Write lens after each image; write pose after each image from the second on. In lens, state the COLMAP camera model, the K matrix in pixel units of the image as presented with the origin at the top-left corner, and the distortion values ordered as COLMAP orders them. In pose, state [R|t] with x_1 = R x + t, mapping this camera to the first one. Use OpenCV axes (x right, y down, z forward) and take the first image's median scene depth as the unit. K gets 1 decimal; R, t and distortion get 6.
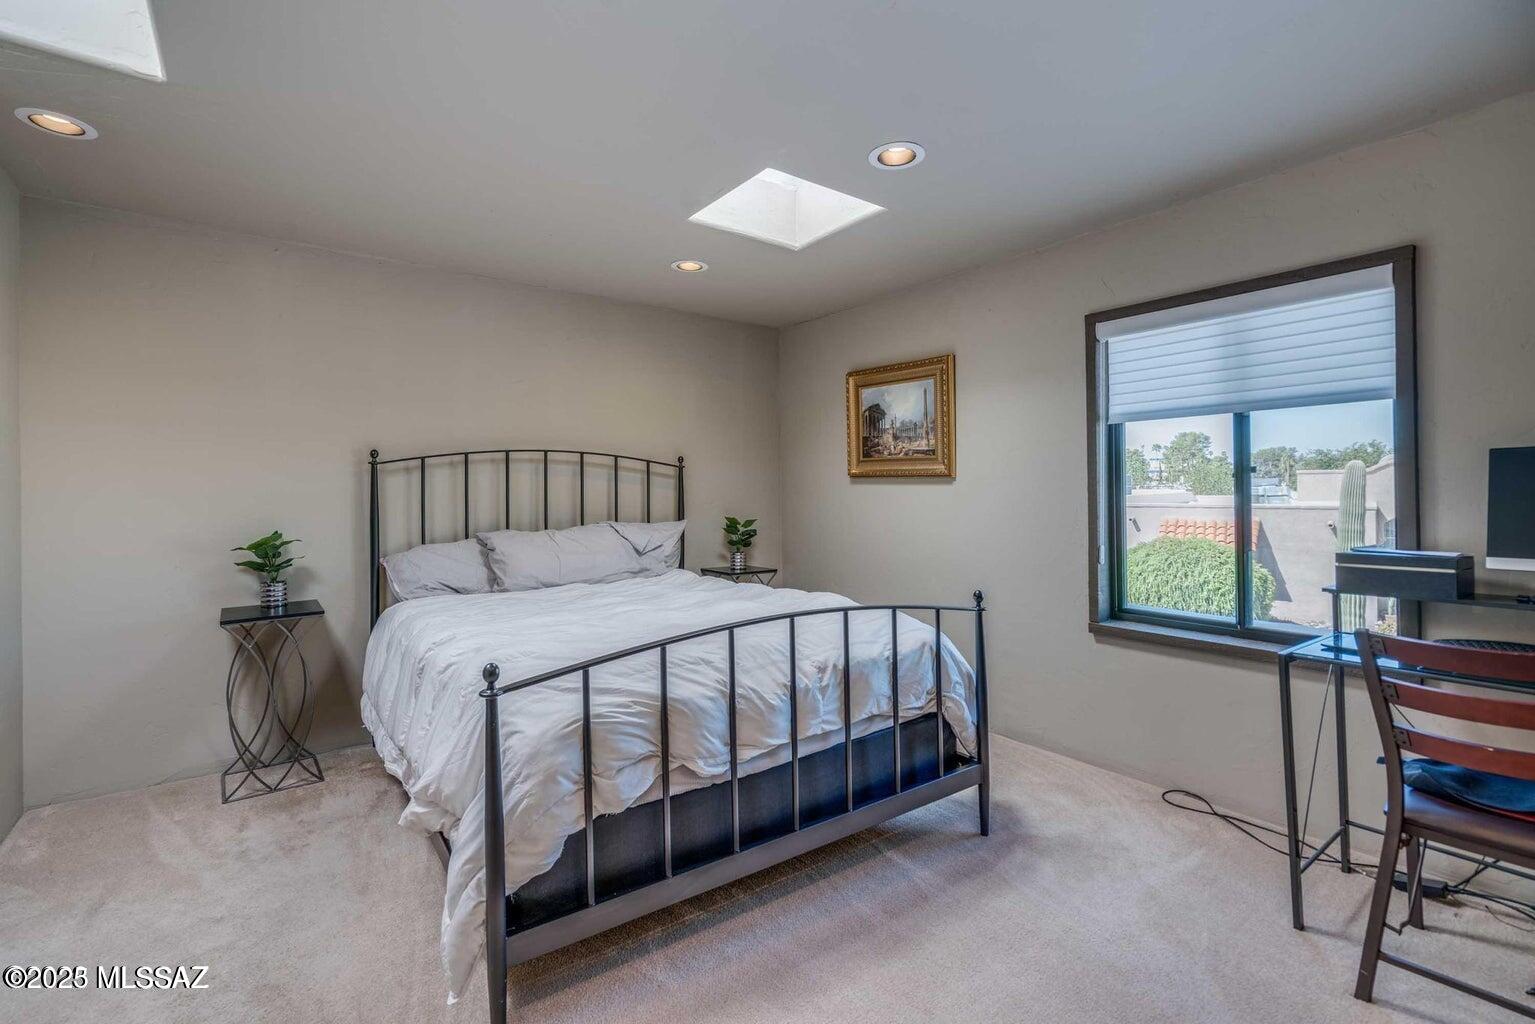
lens RADIAL K [[628.1, 0, 686.7], [0, 628.1, 489.6], [0, 0, 1]] dist [-0.001468, -0.000163]
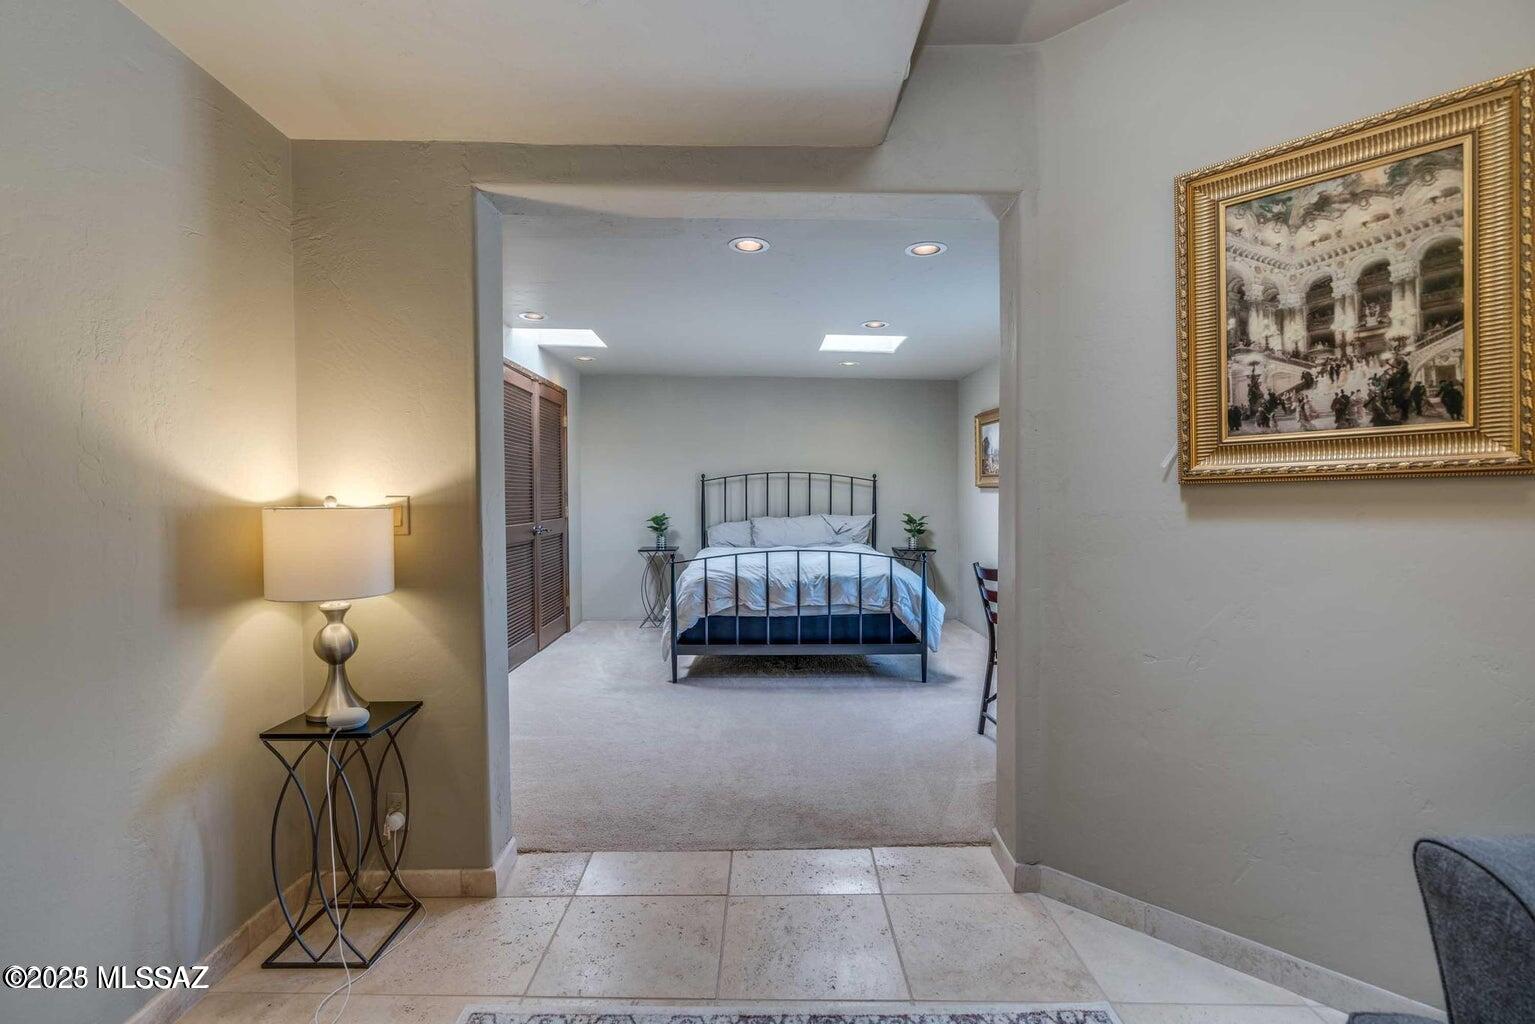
lens RADIAL K [[695.4, 0, 775.5], [0, 695.4, 517.2], [0, 0, 1]] dist [0.000668, -0.000129]
pose [[0.826295, 0.027015, -0.562589, 1.106066], [-0.005682, 0.999198, 0.039636, -0.017724], [0.563209, -0.029554, 0.825786, -0.827947]]
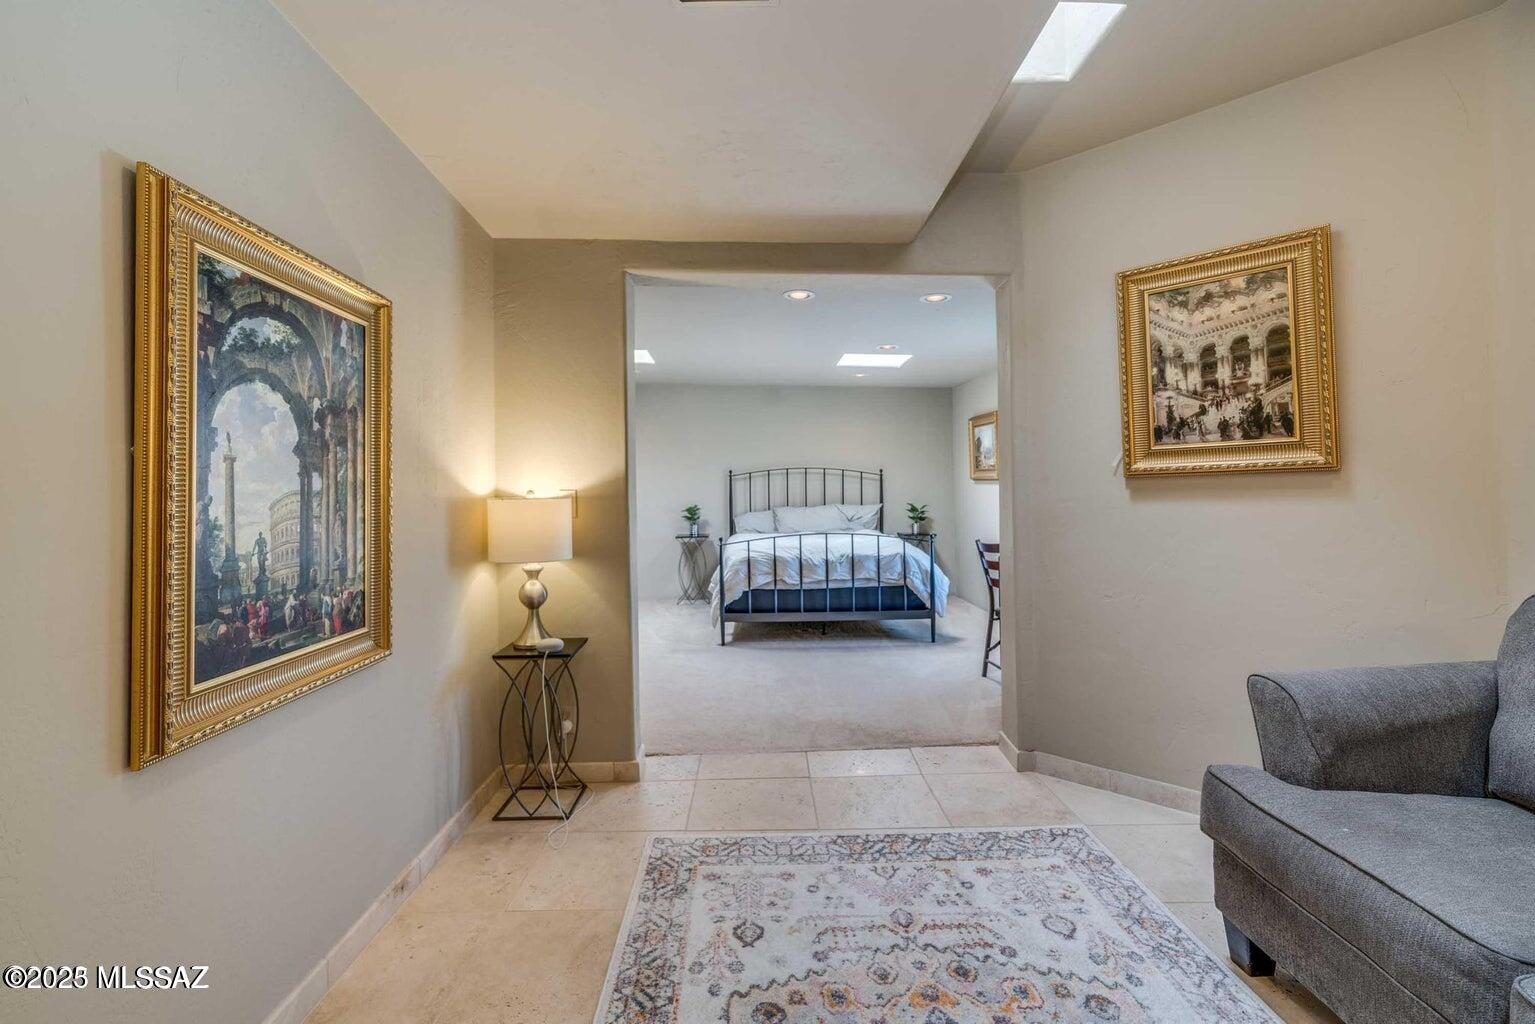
lens RADIAL K [[700.9, 0, 756.0], [0, 700.9, 483.6], [0, 0, 1]] dist [-0.000613, -0.000117]
pose [[0.827017, -0.001067, -0.562176, 1.192381], [0.001727, 0.999998, 0.000642, -0.017965], [0.562174, -0.001501, 0.827017, -1.249624]]
